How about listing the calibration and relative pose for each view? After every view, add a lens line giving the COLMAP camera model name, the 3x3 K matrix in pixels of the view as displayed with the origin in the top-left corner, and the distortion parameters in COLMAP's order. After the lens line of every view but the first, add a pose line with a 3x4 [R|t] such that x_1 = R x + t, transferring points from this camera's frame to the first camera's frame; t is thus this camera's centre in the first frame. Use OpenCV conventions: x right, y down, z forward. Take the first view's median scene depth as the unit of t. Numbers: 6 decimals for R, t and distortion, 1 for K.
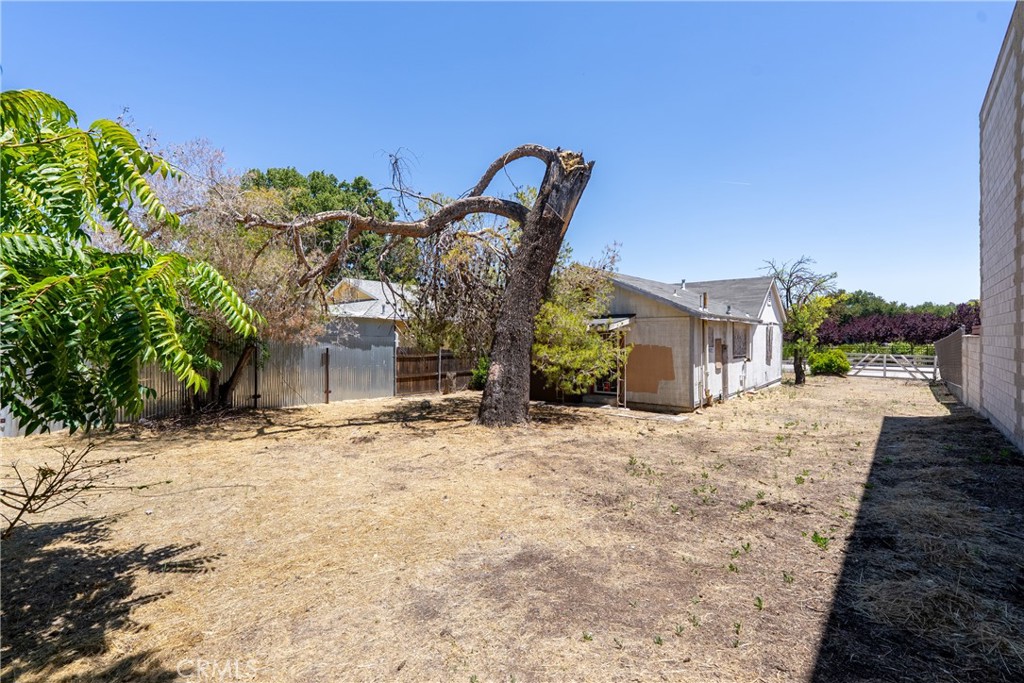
lens RADIAL K [[460.3, 0, 512.0], [0, 460.3, 341.5], [0, 0, 1]] dist [-0.000452, -0.000094]
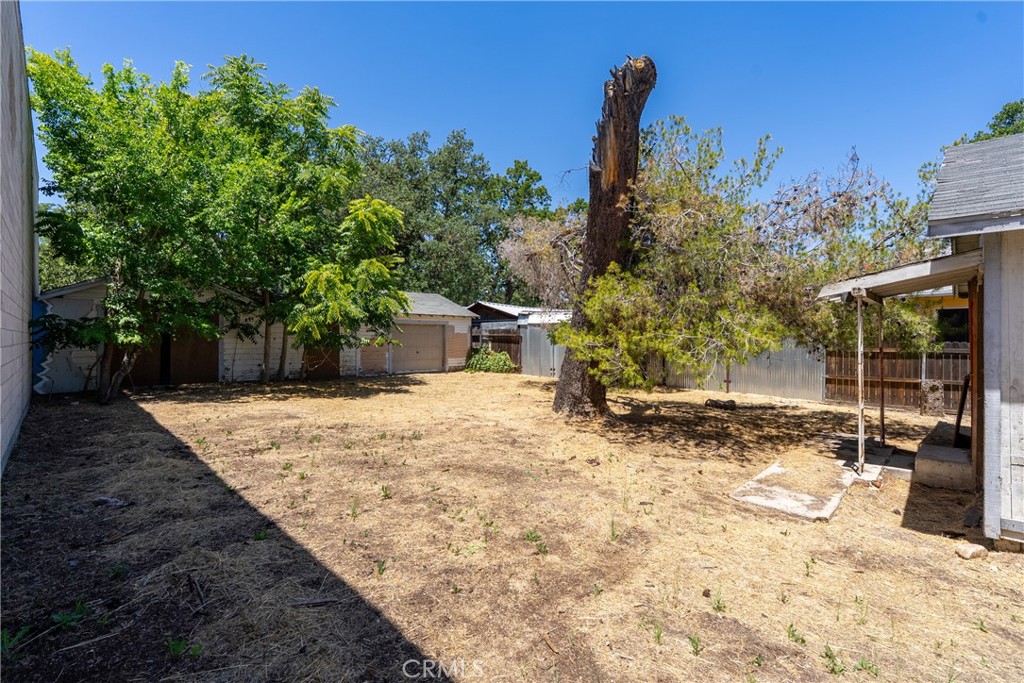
lens RADIAL K [[460.3, 0, 512.0], [0, 460.3, 341.5], [0, 0, 1]] dist [-0.000452, -0.000094]
pose [[-0.076669, 0.006138, -0.997038, 2.457766], [-0.005782, 0.999962, 0.006600, 0.068048], [0.997040, 0.006271, -0.076631, 2.298670]]
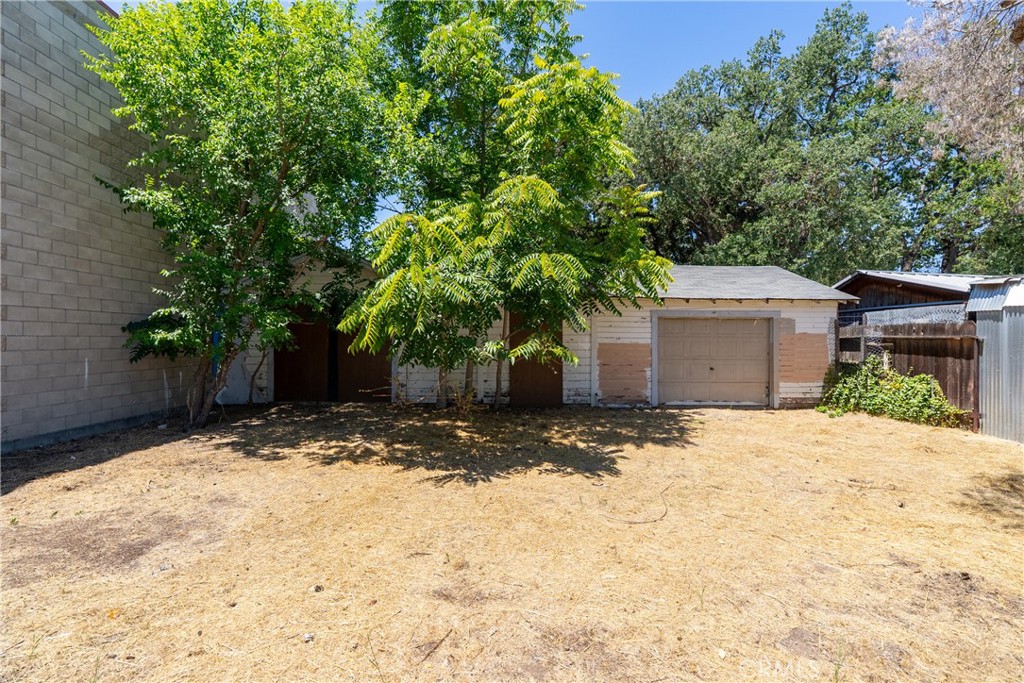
lens RADIAL K [[460.3, 0, 512.0], [0, 460.3, 341.5], [0, 0, 1]] dist [-0.000452, -0.000094]
pose [[-0.751763, 0.000043, -0.659434, 0.066436], [-0.006528, 0.999951, 0.007508, 0.046063], [0.659402, 0.009949, -0.751725, 2.163226]]
